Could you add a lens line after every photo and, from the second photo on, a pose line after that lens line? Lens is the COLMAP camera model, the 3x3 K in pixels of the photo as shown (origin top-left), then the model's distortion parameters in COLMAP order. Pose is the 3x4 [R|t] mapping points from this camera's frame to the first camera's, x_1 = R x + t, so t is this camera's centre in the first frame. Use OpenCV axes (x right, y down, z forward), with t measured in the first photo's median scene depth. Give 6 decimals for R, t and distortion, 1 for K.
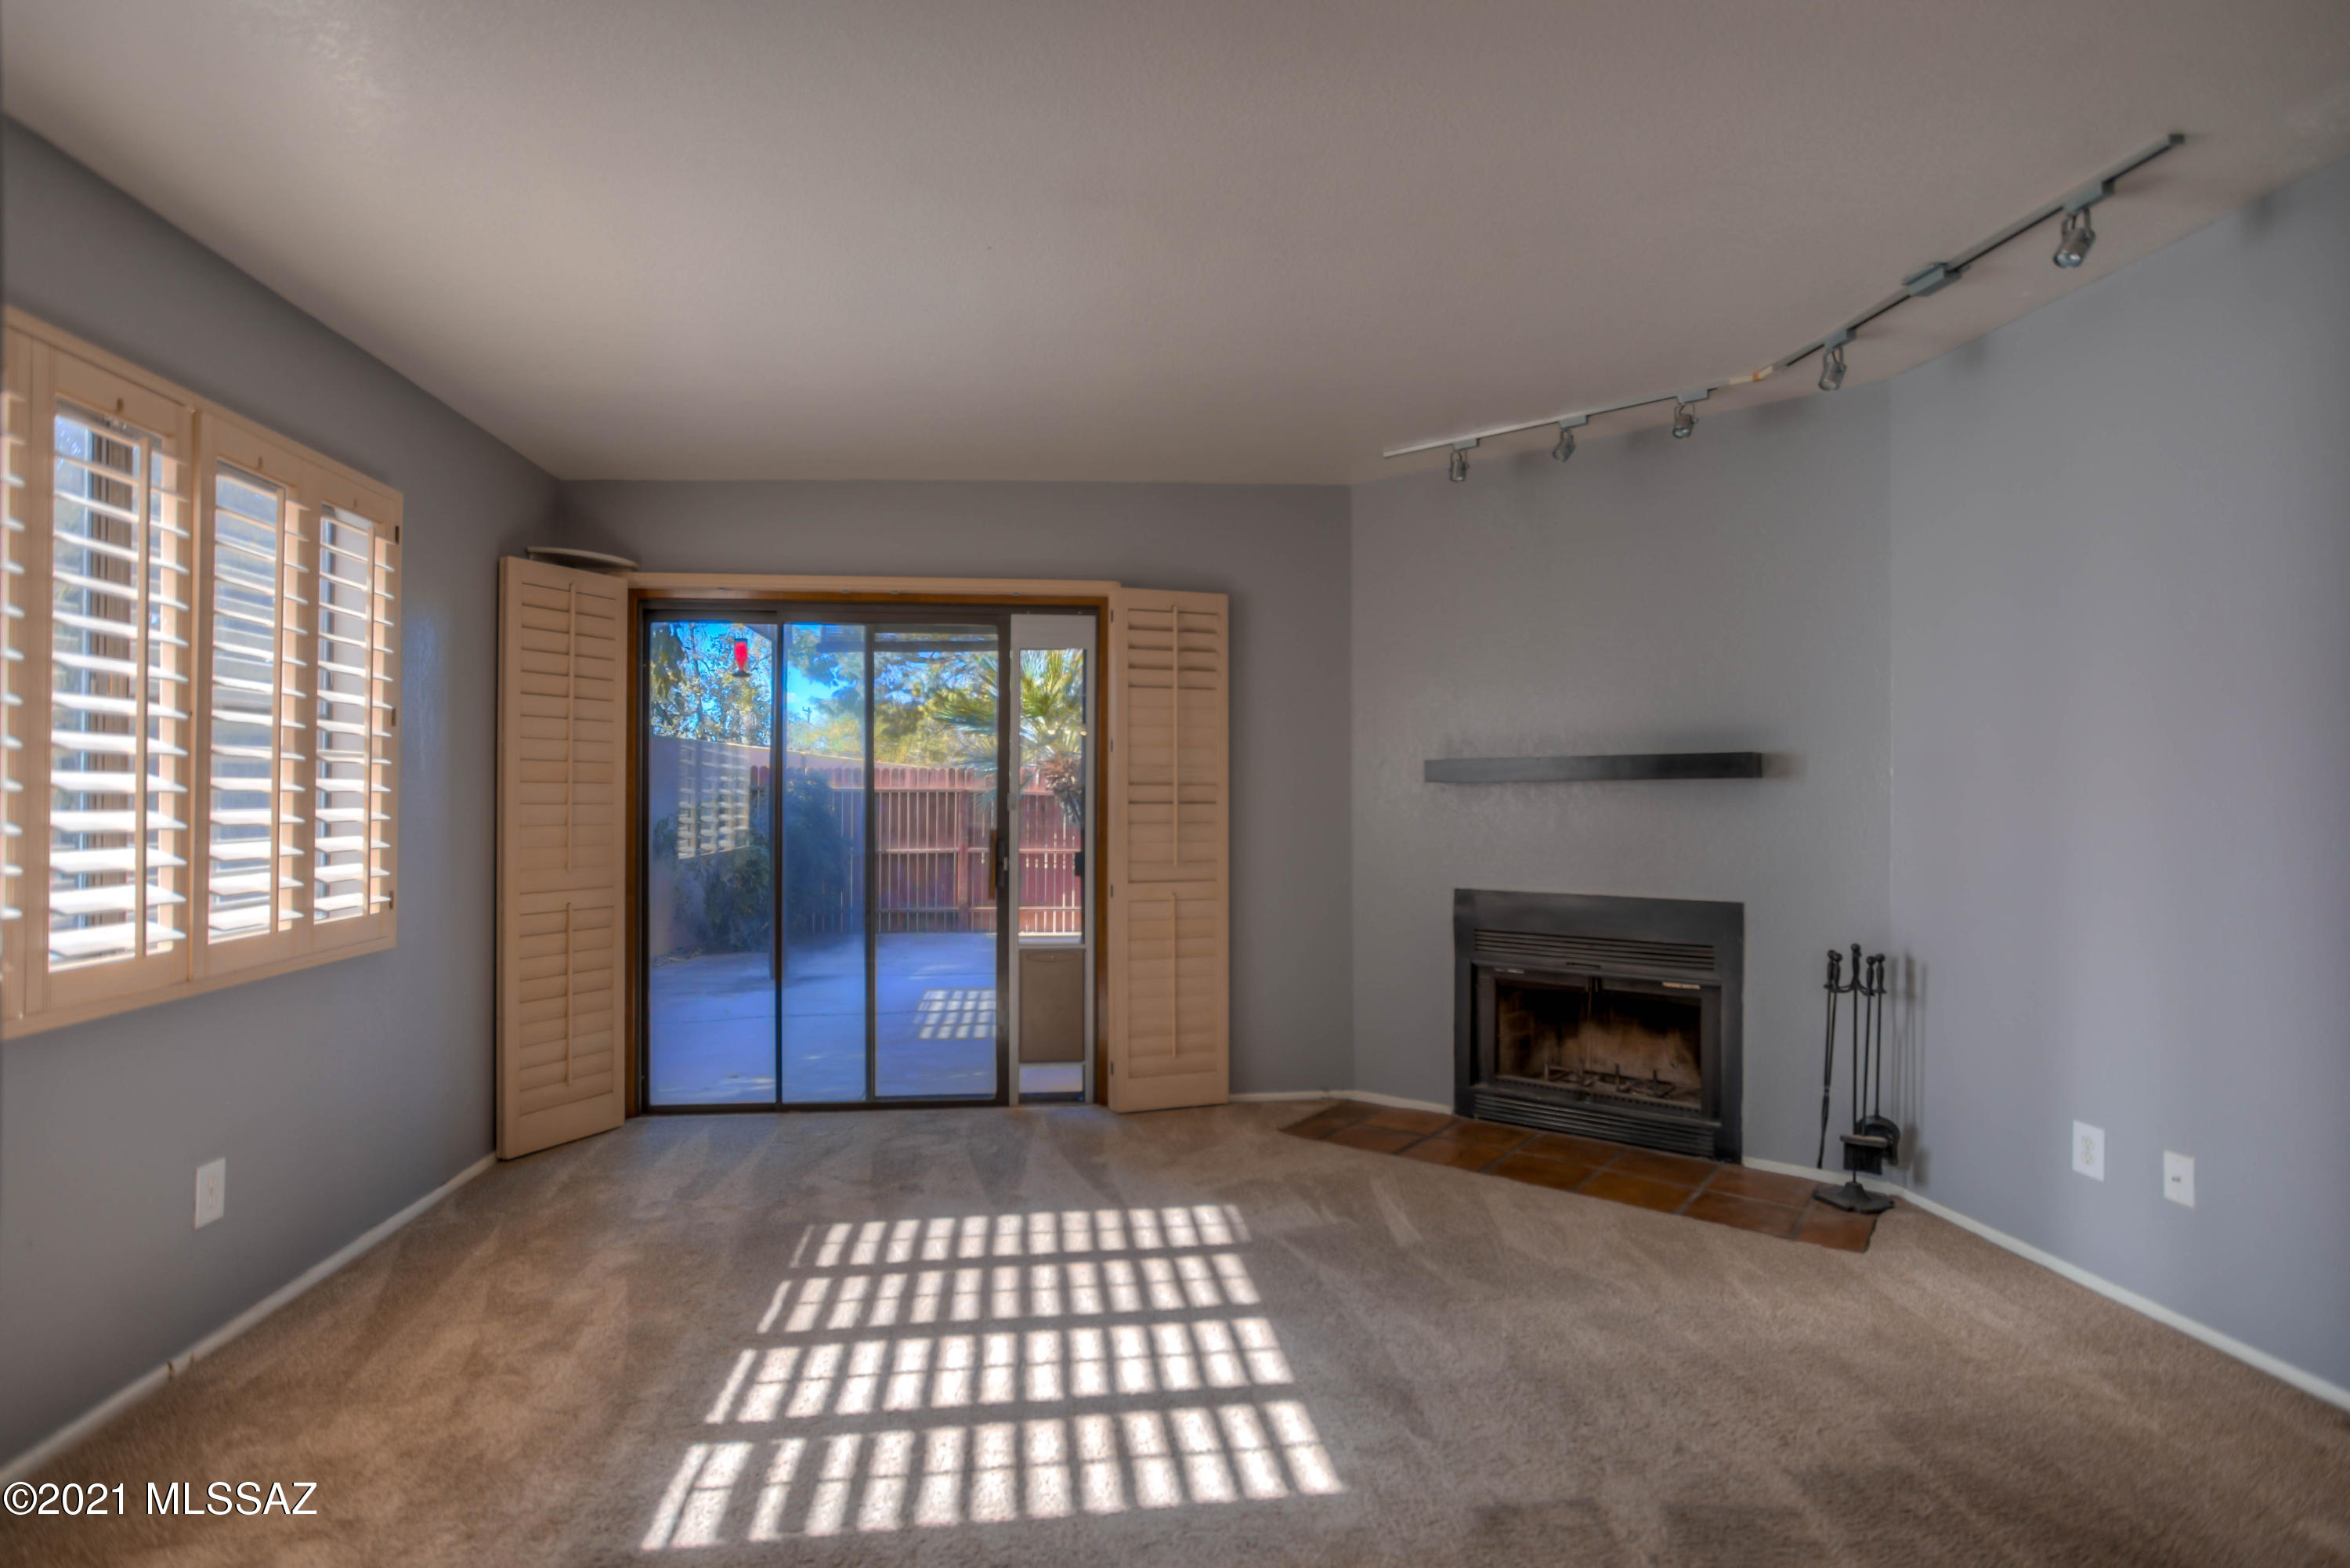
lens RADIAL K [[1168.3, 0, 1205.8], [0, 1168.3, 814.2], [0, 0, 1]] dist [-0.051837, 0.025928]
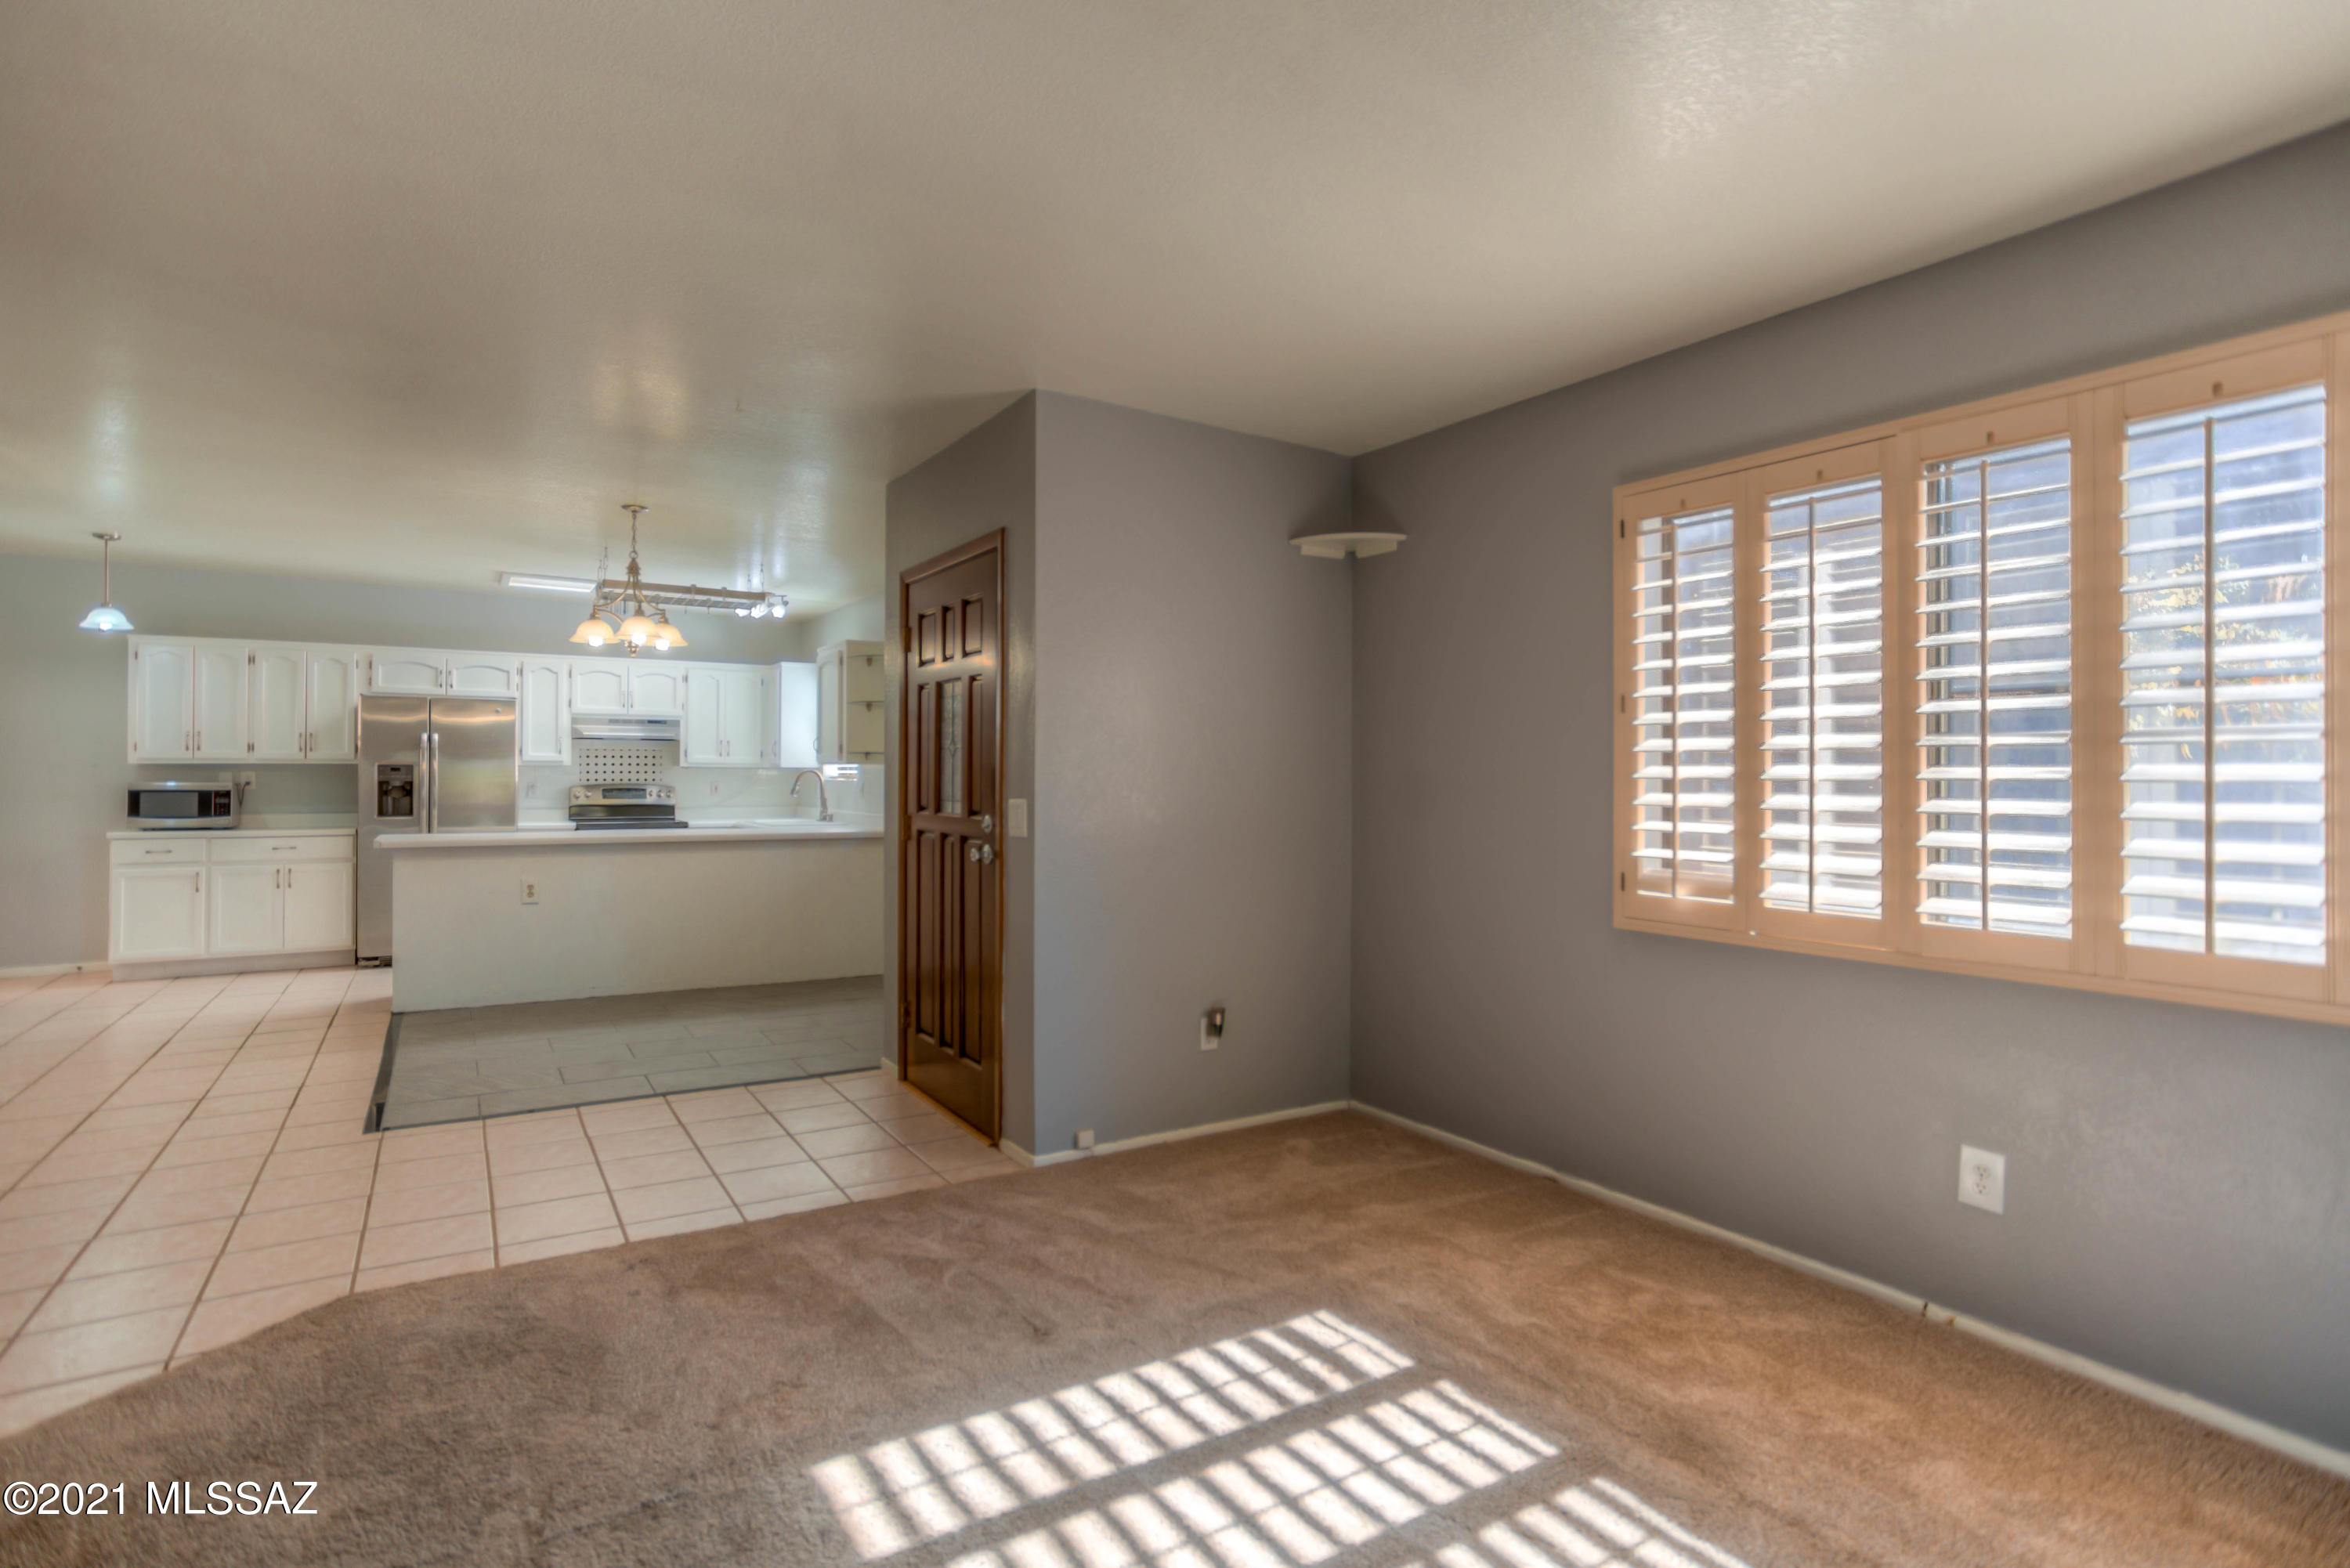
lens RADIAL K [[1168.3, 0, 1189.9], [0, 1168.3, 762.3], [0, 0, 1]] dist [-0.051837, 0.025928]
pose [[-0.907472, -0.011228, -0.419963, 0.134334], [-0.011559, 0.999932, -0.001757, -0.019250], [0.419954, 0.003259, -0.907539, 1.112017]]
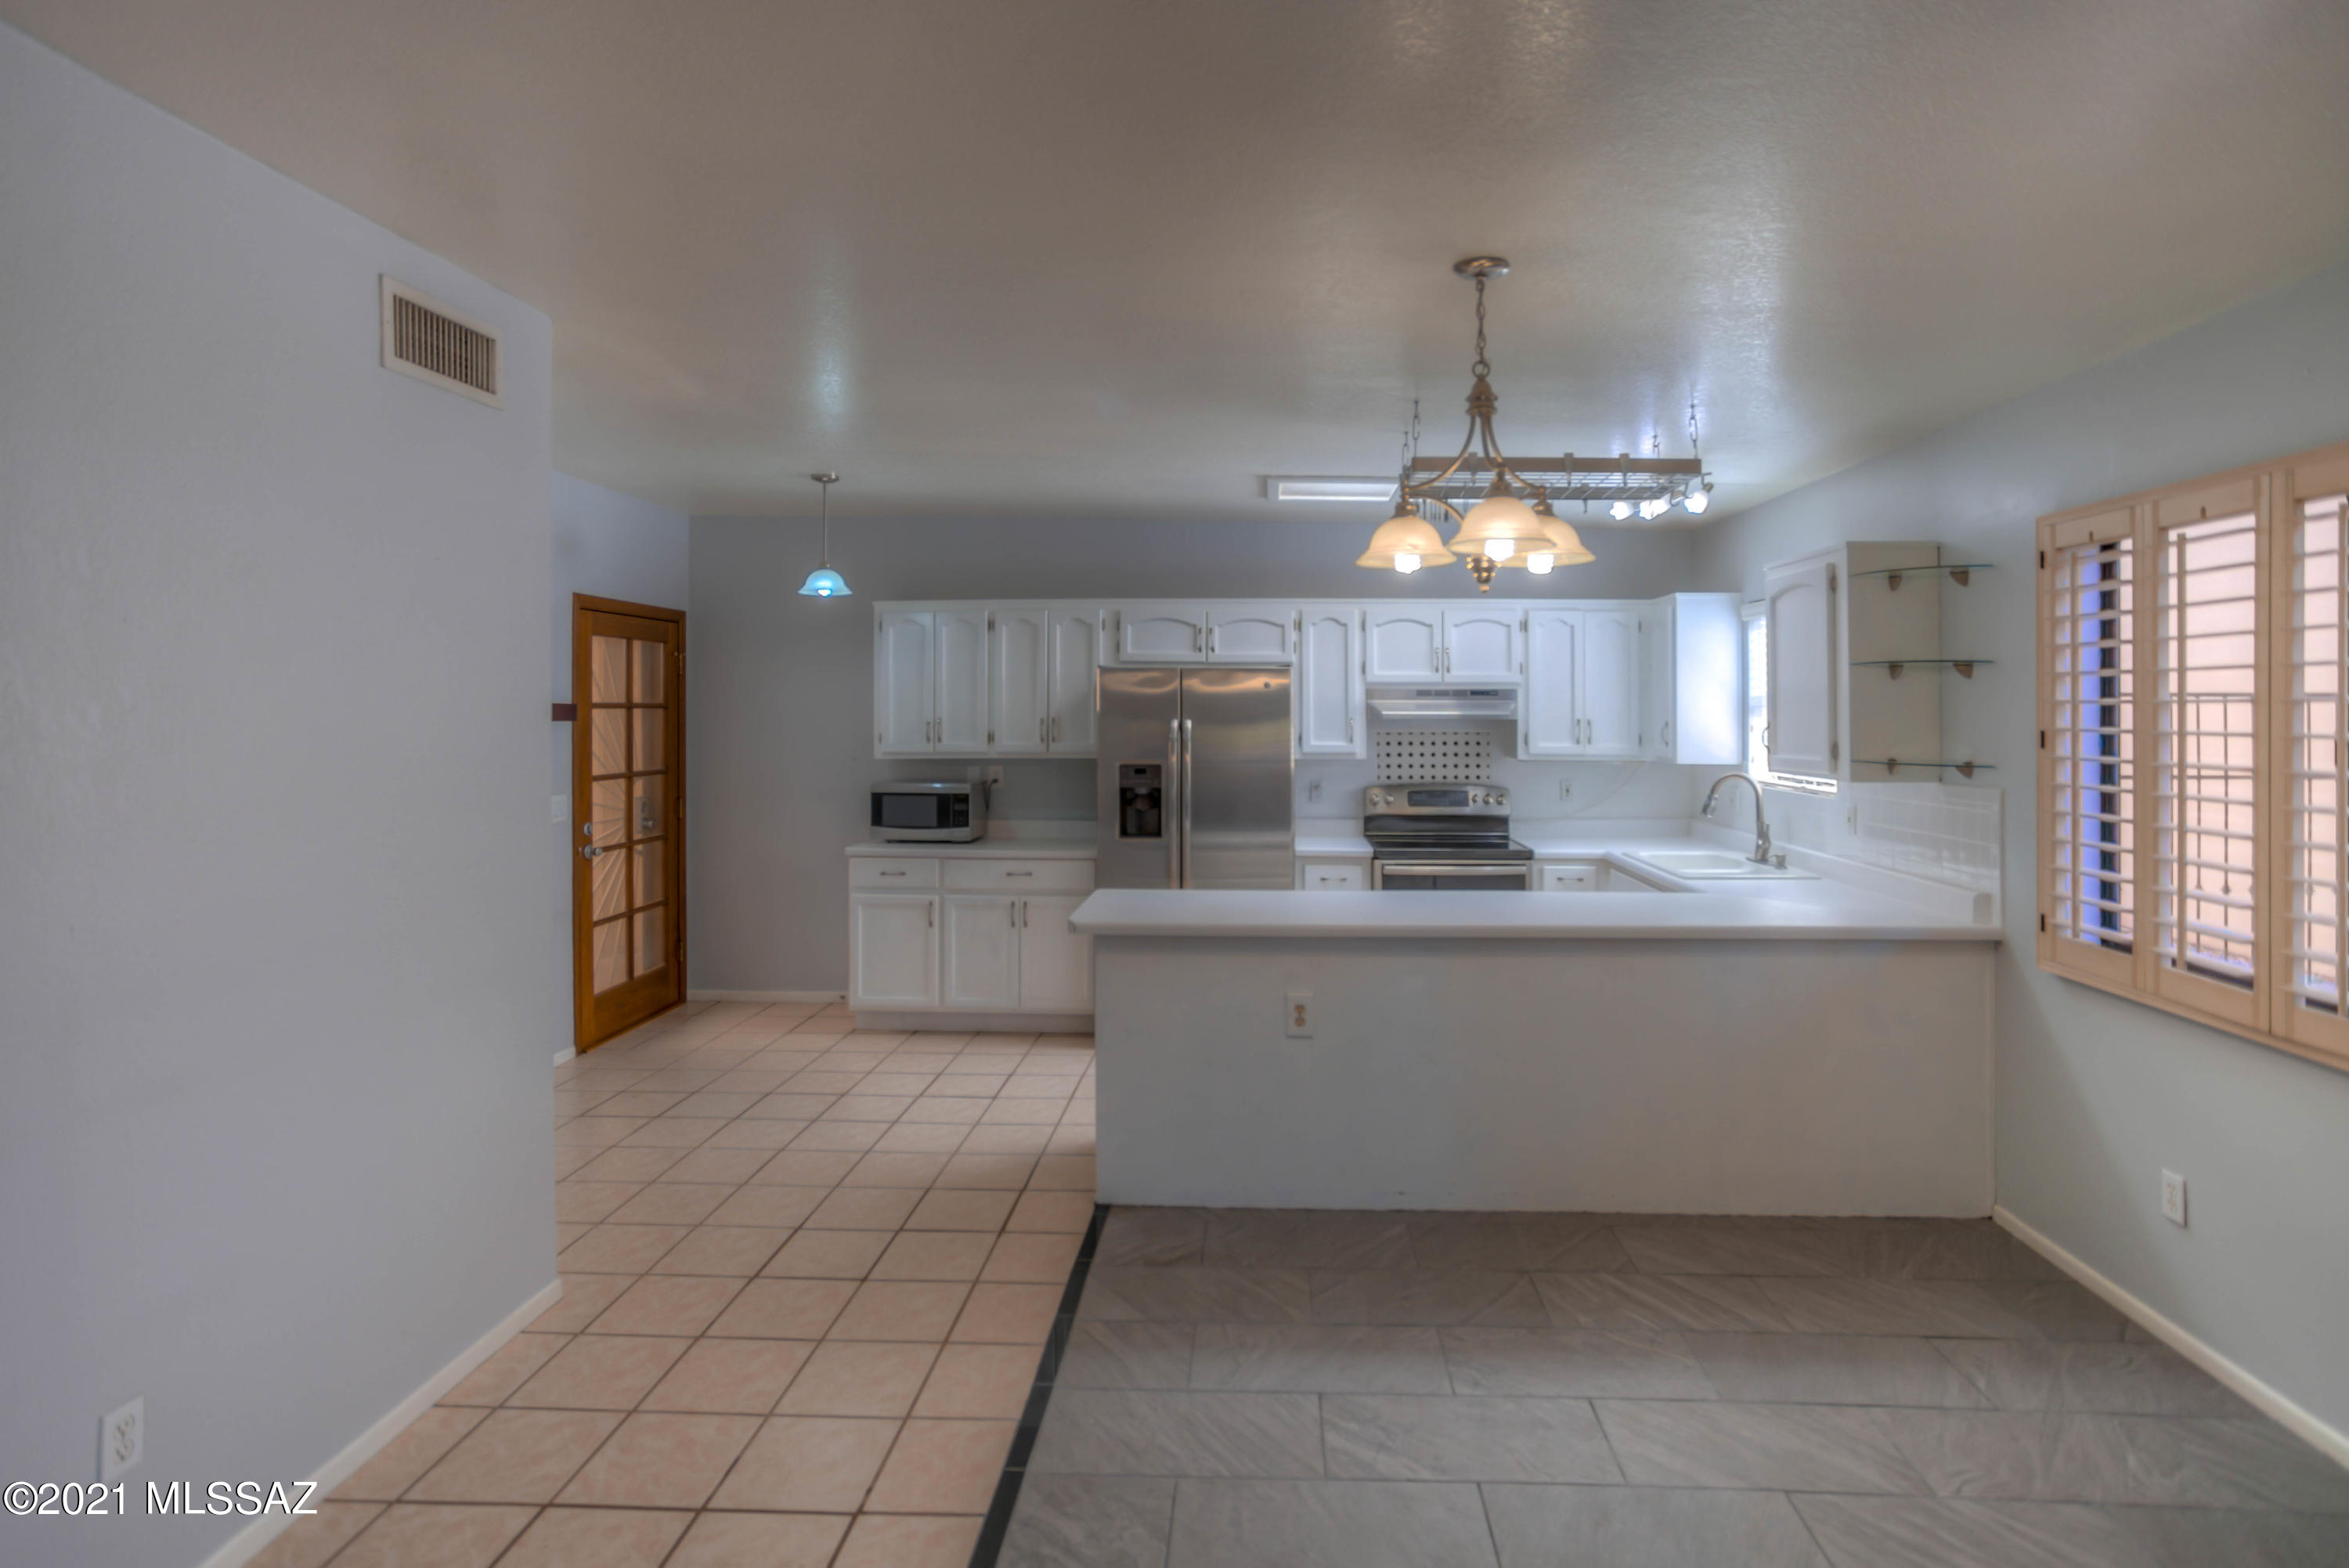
lens RADIAL K [[1213.7, 0, 1245.1], [0, 1213.7, 694.3], [0, 0, 1]] dist [-0.044613, 0.008079]
pose [[-0.987074, -0.003409, 0.160226, 0.185170], [-0.003545, 0.999994, -0.000565, -0.088389], [-0.160223, -0.001125, -0.987080, 0.179439]]
